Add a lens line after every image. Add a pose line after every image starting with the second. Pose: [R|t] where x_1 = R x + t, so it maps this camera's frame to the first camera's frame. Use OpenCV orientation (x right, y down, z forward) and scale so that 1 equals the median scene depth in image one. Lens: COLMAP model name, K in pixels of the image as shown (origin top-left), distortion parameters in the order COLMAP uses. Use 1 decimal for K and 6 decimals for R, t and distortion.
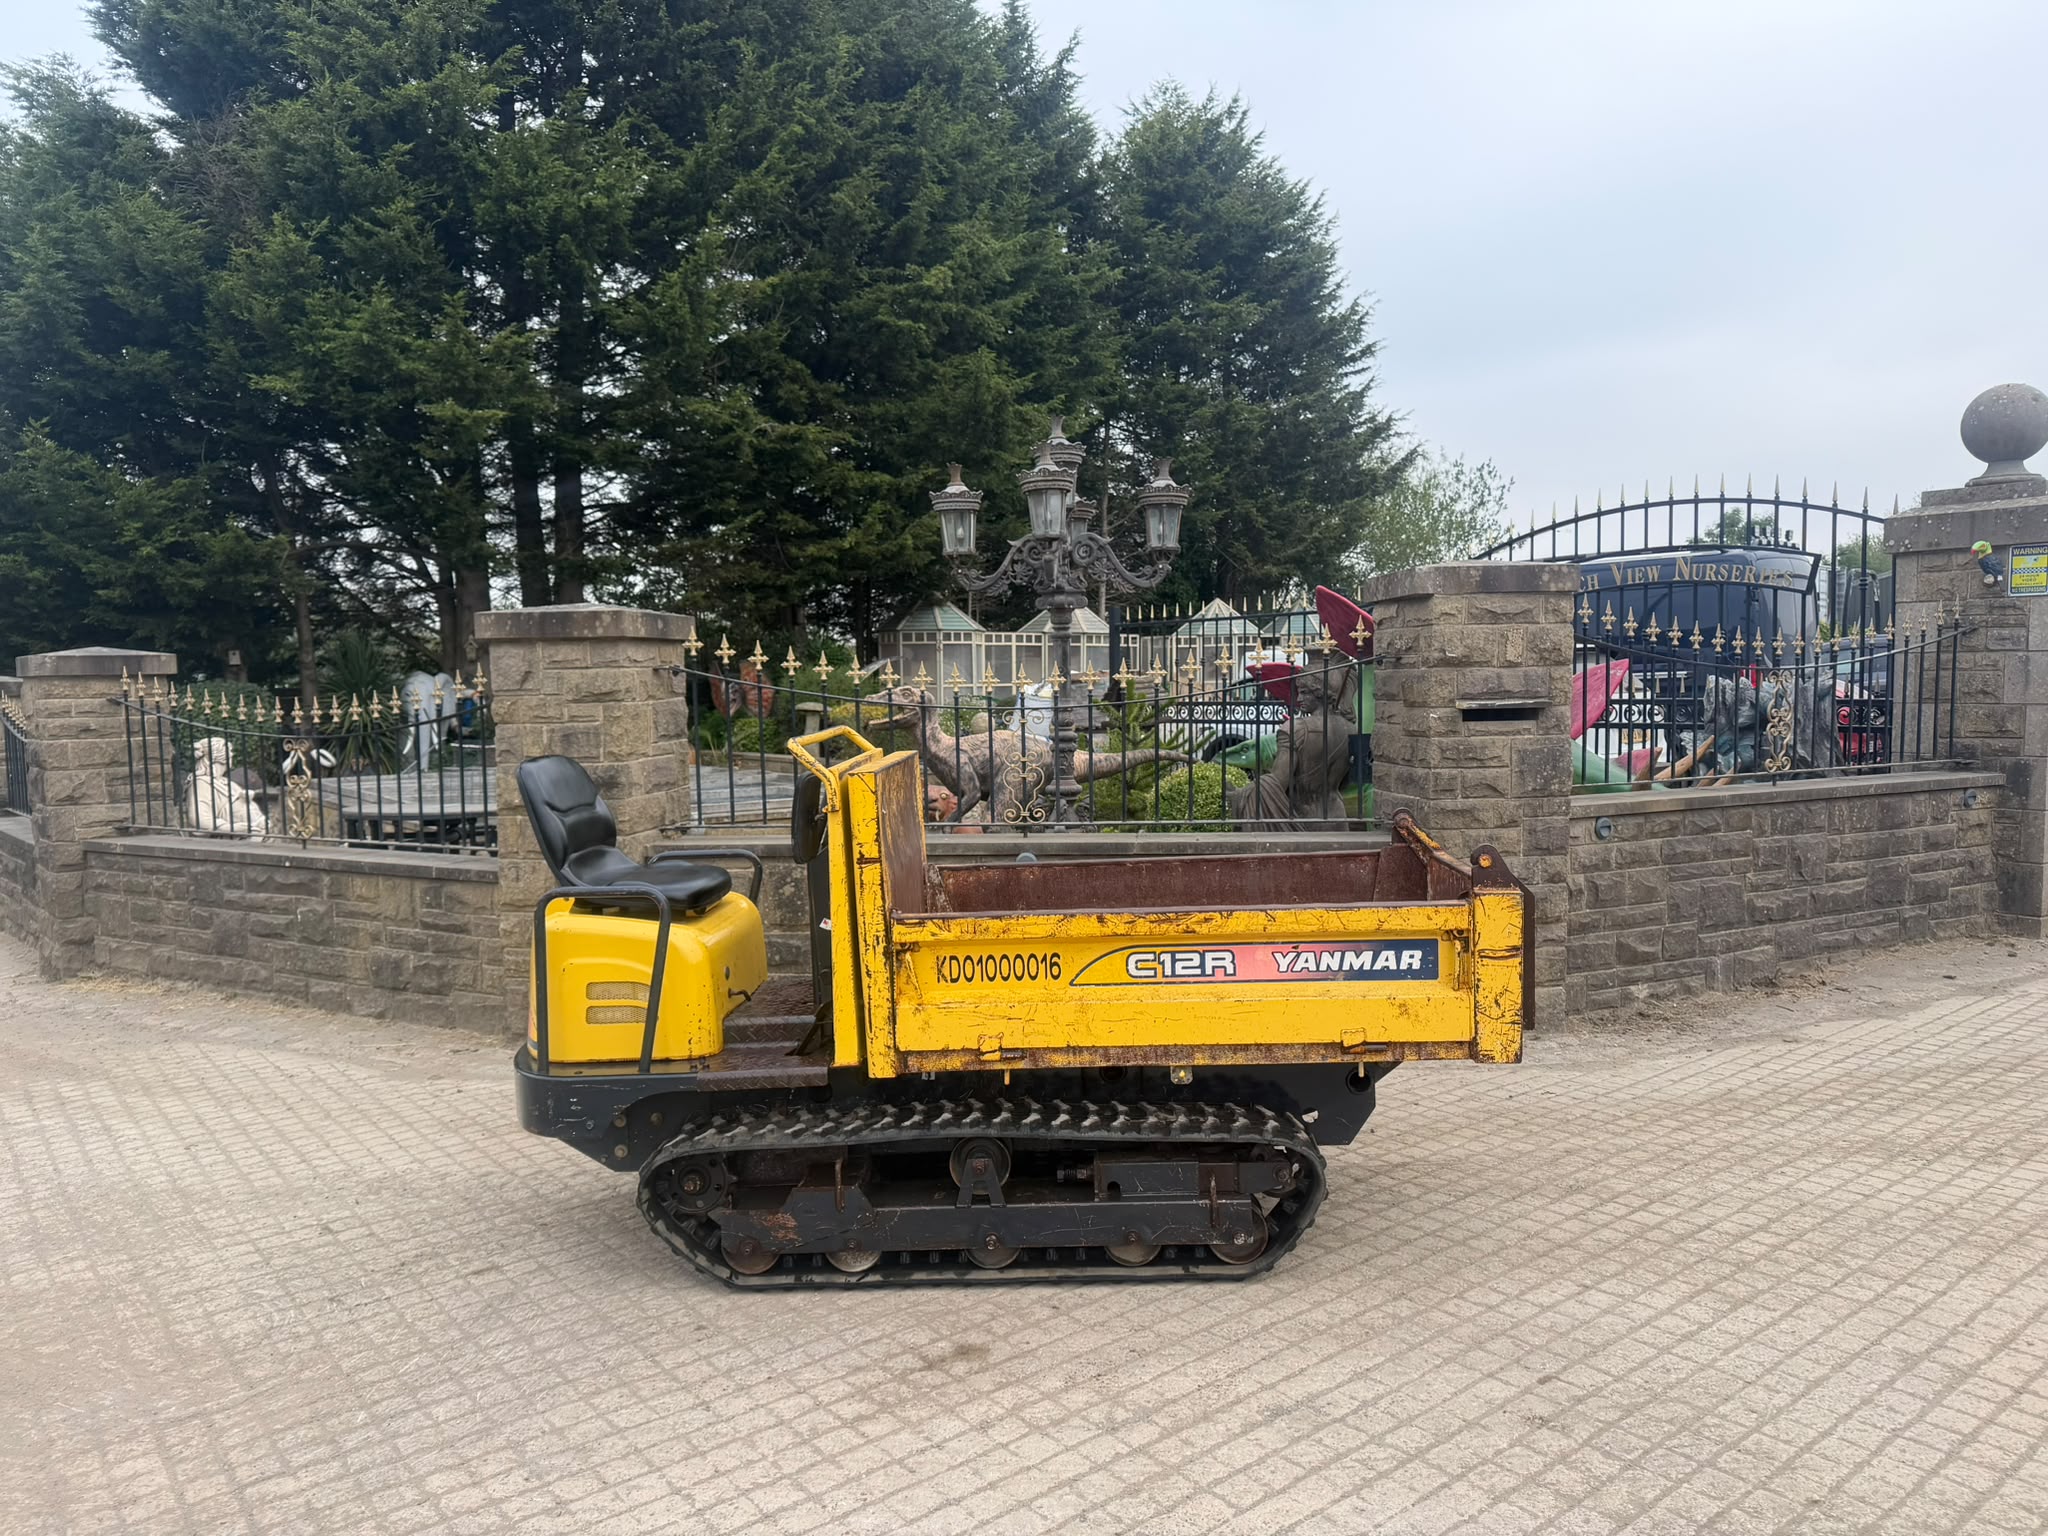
lens RADIAL K [[1433.1, 0, 1031.7], [0, 1433.1, 784.9], [0, 0, 1]] dist [0.042530, -0.055726]
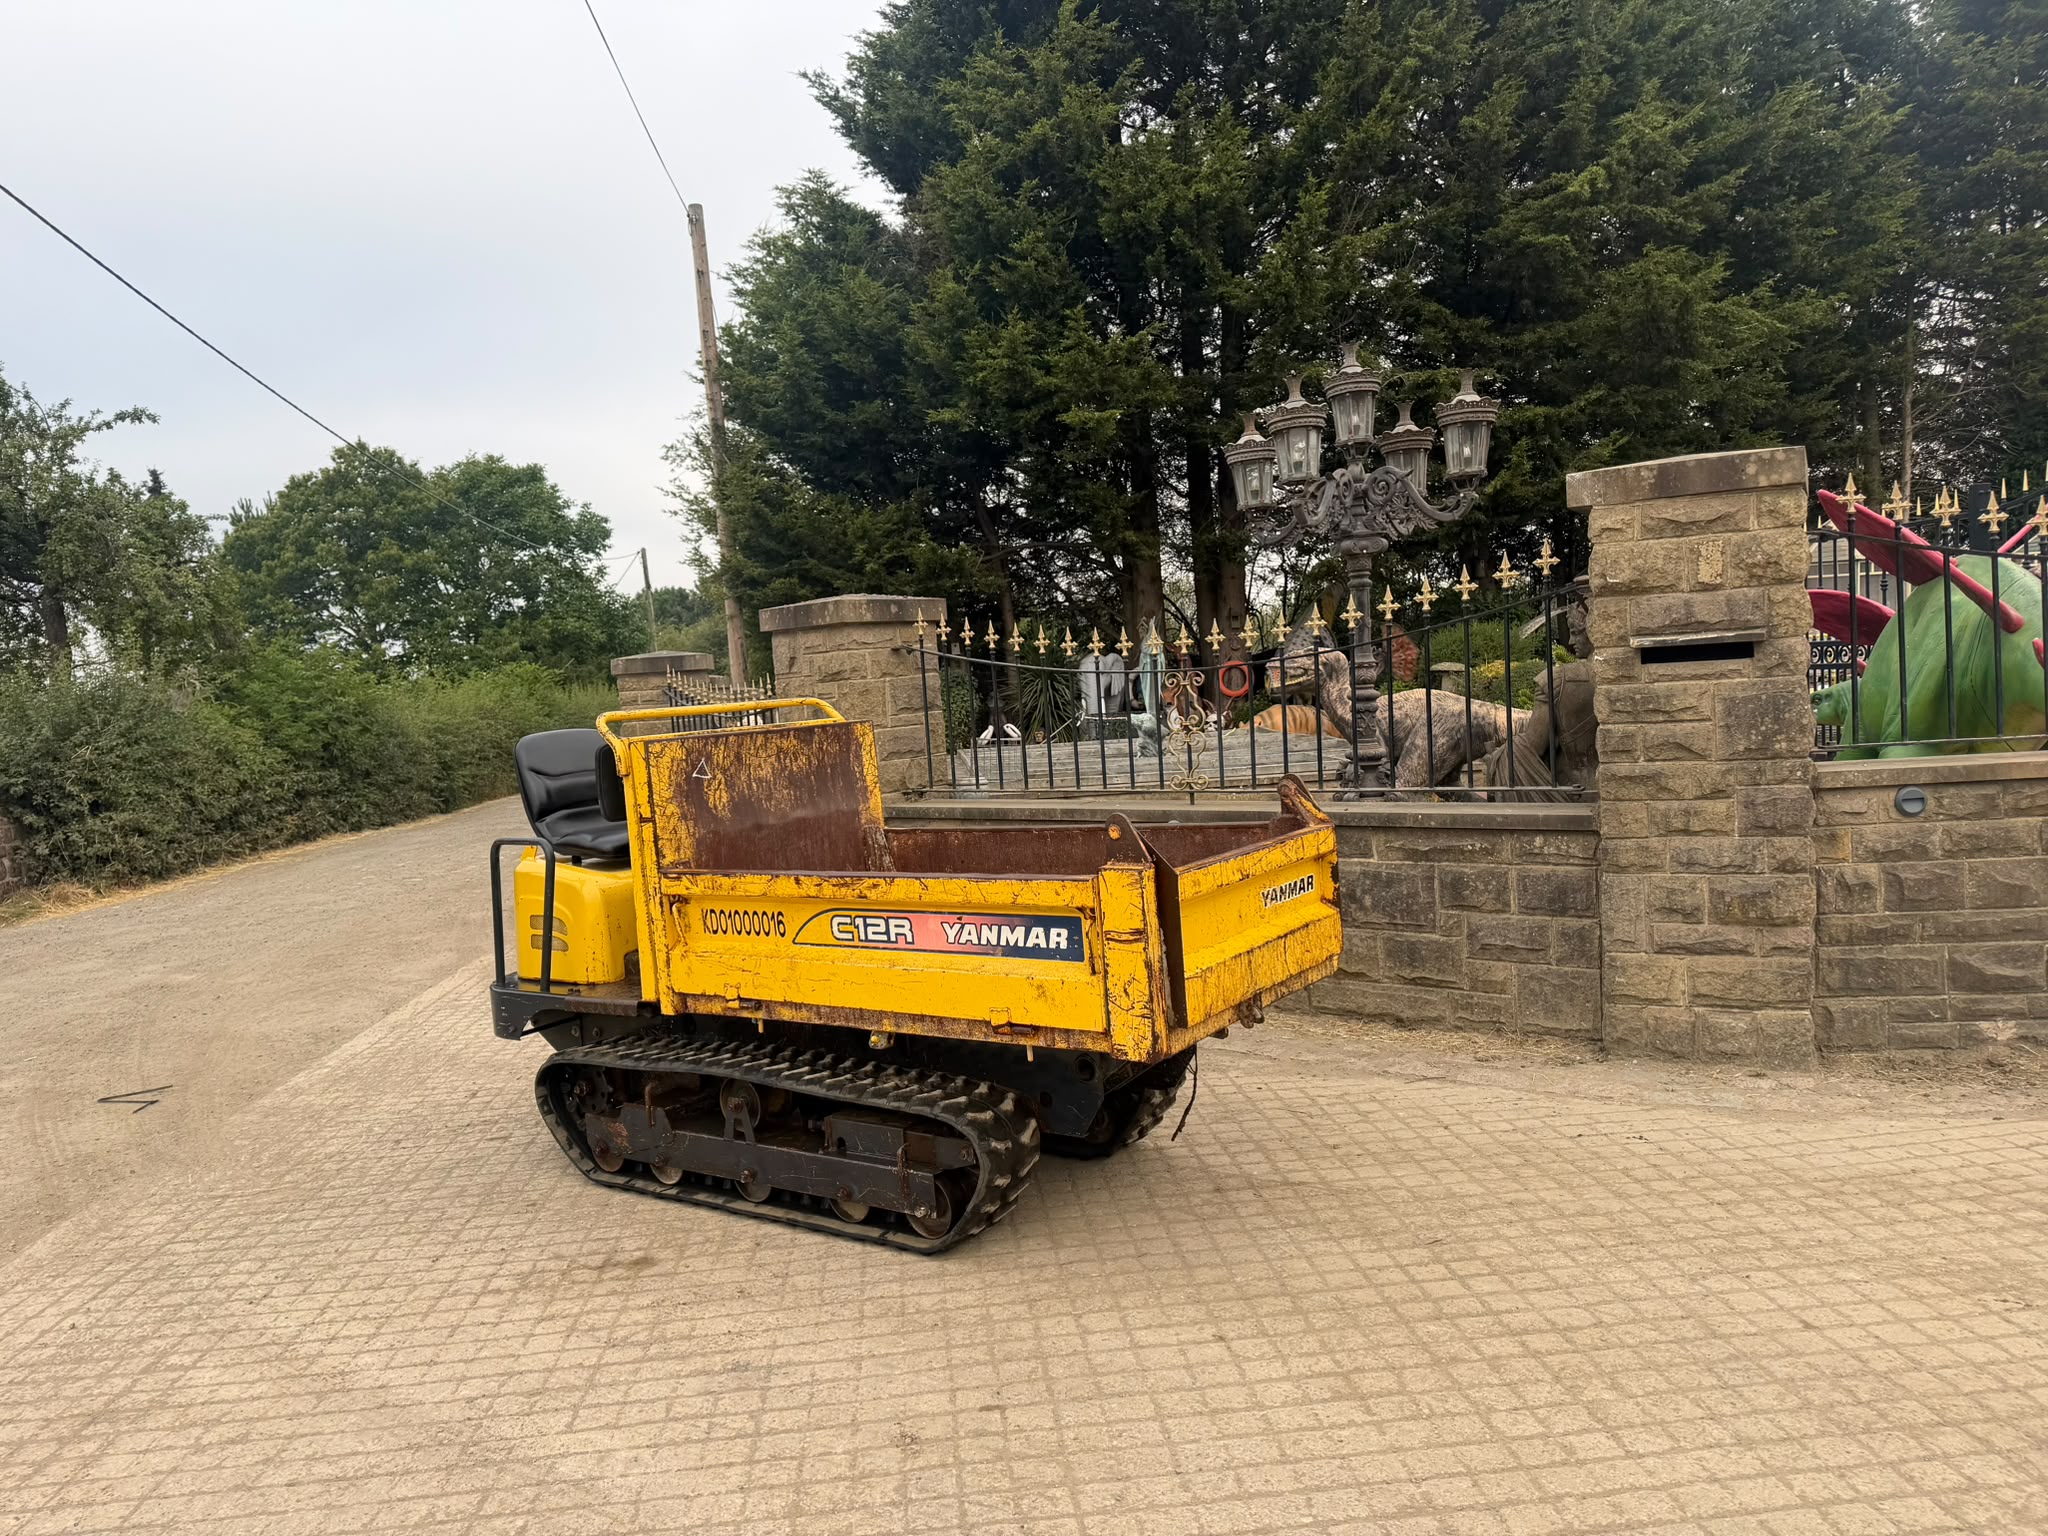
lens RADIAL K [[1433.1, 0, 970.8], [0, 1433.1, 775.8], [0, 0, 1]] dist [0.042530, -0.055726]
pose [[0.817712, 0.000489, -0.575628, 0.437644], [0.009040, 0.999865, 0.013693, 0.003109], [0.575557, -0.016400, 0.817597, 0.134037]]
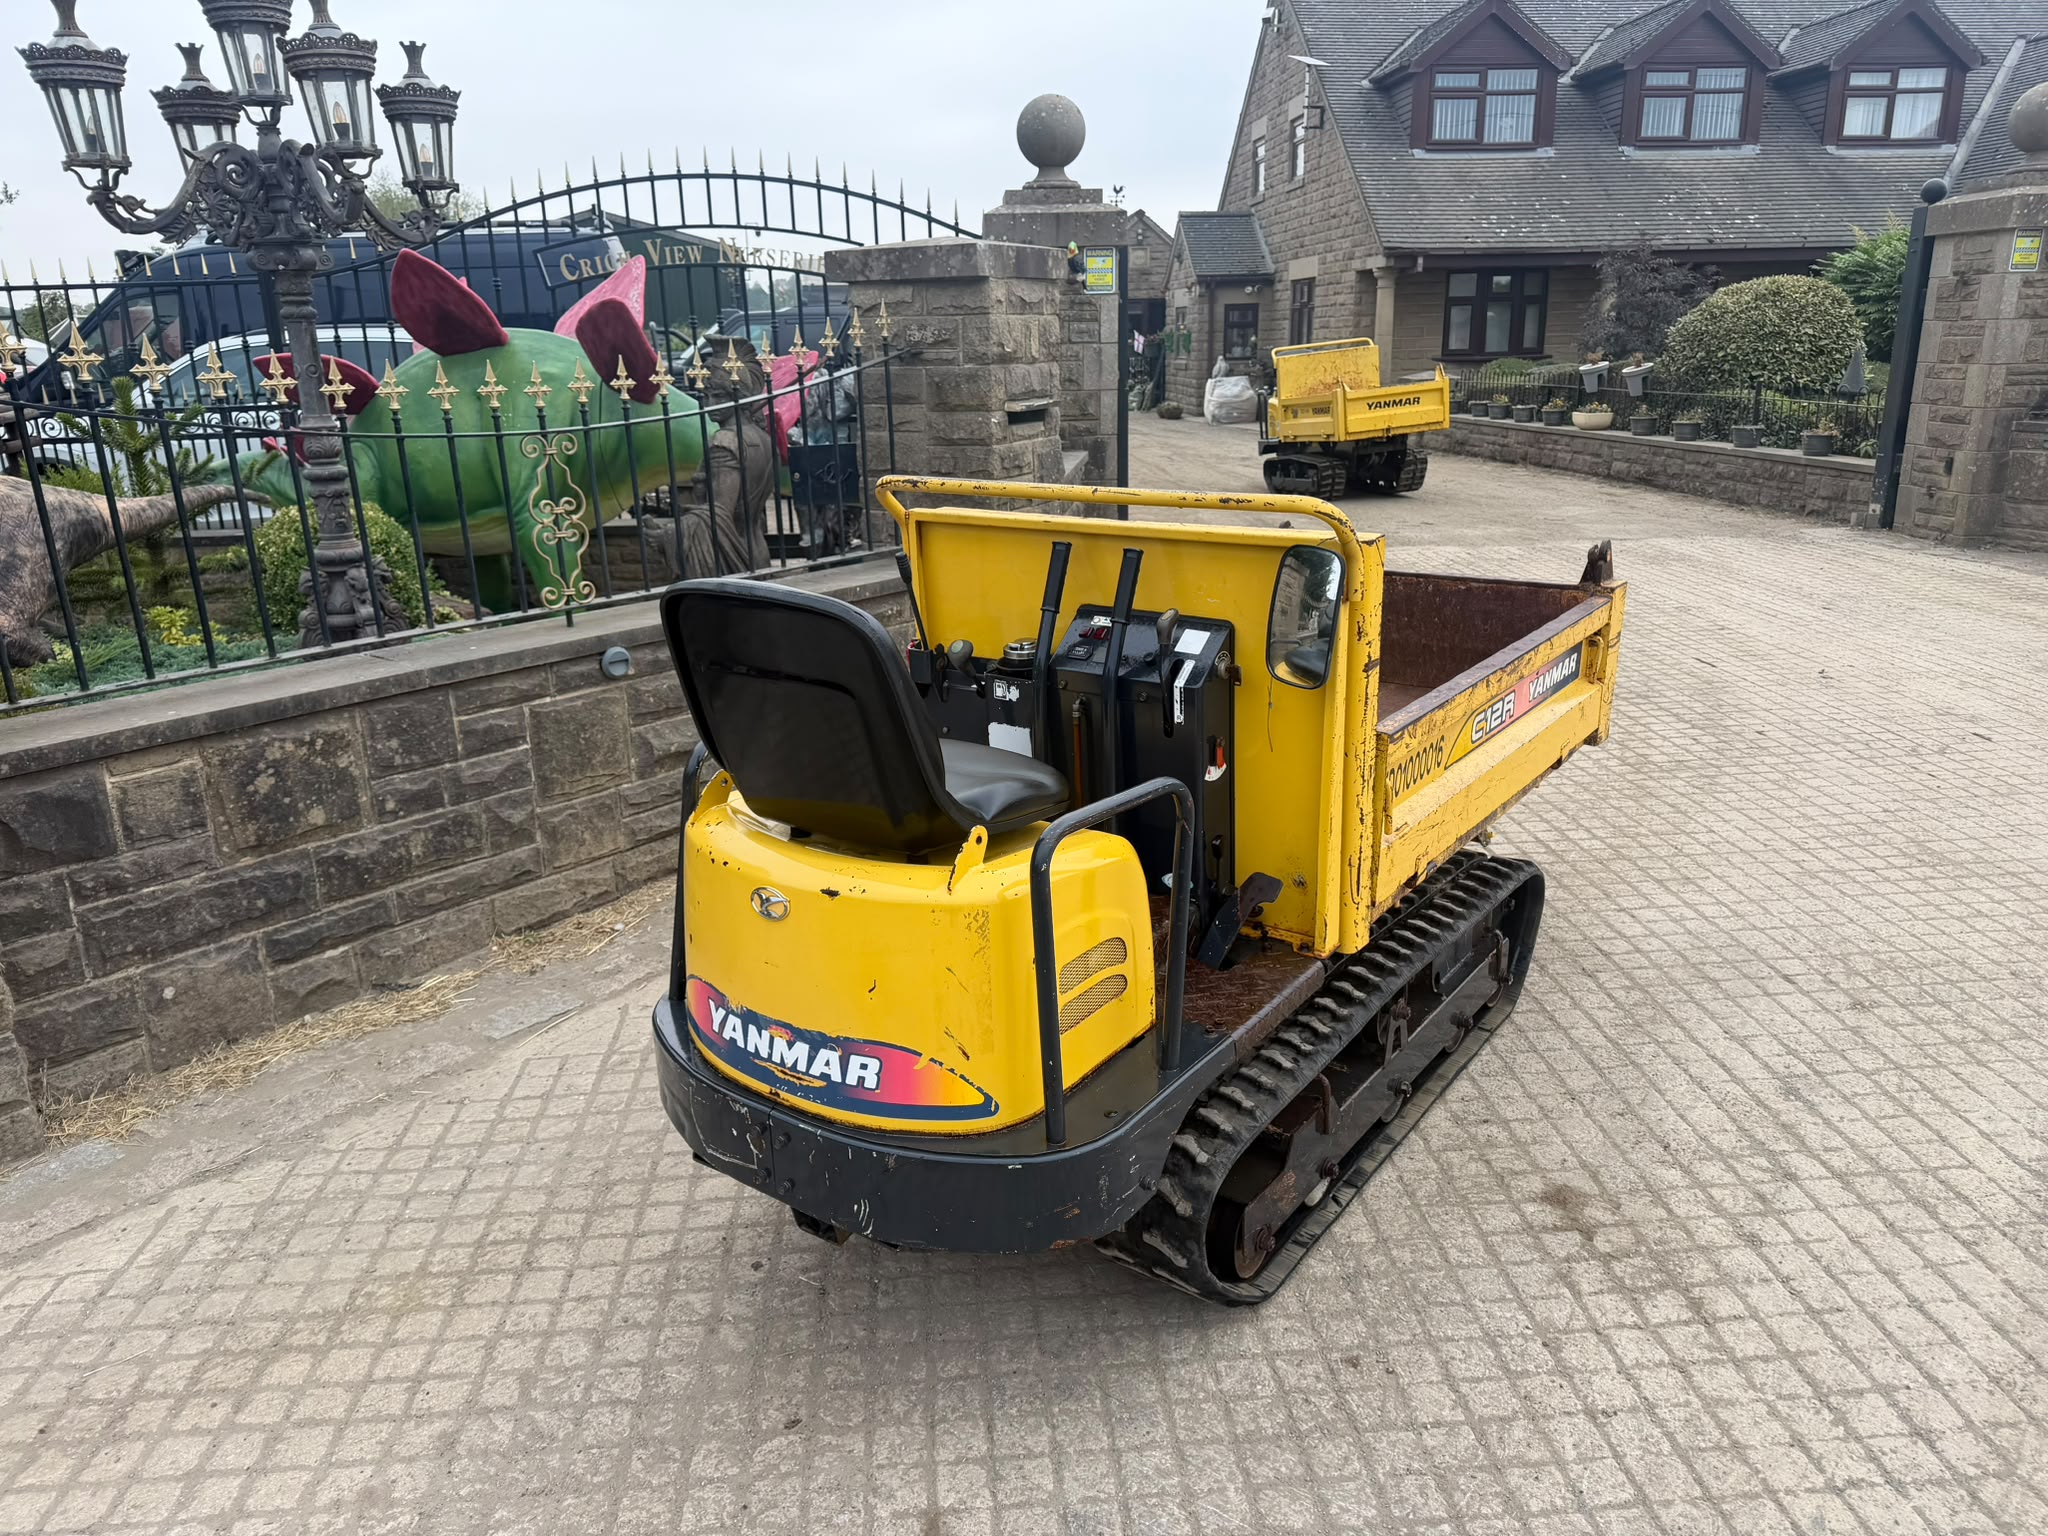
lens RADIAL K [[1433.1, 0, 1028.8], [0, 1433.1, 776.7], [0, 0, 1]] dist [0.042530, -0.055726]
pose [[0.561300, -0.240114, 0.792015, -0.460889], [0.074549, 0.967766, 0.240564, -0.044389], [-0.824248, -0.075985, 0.561108, 0.435462]]
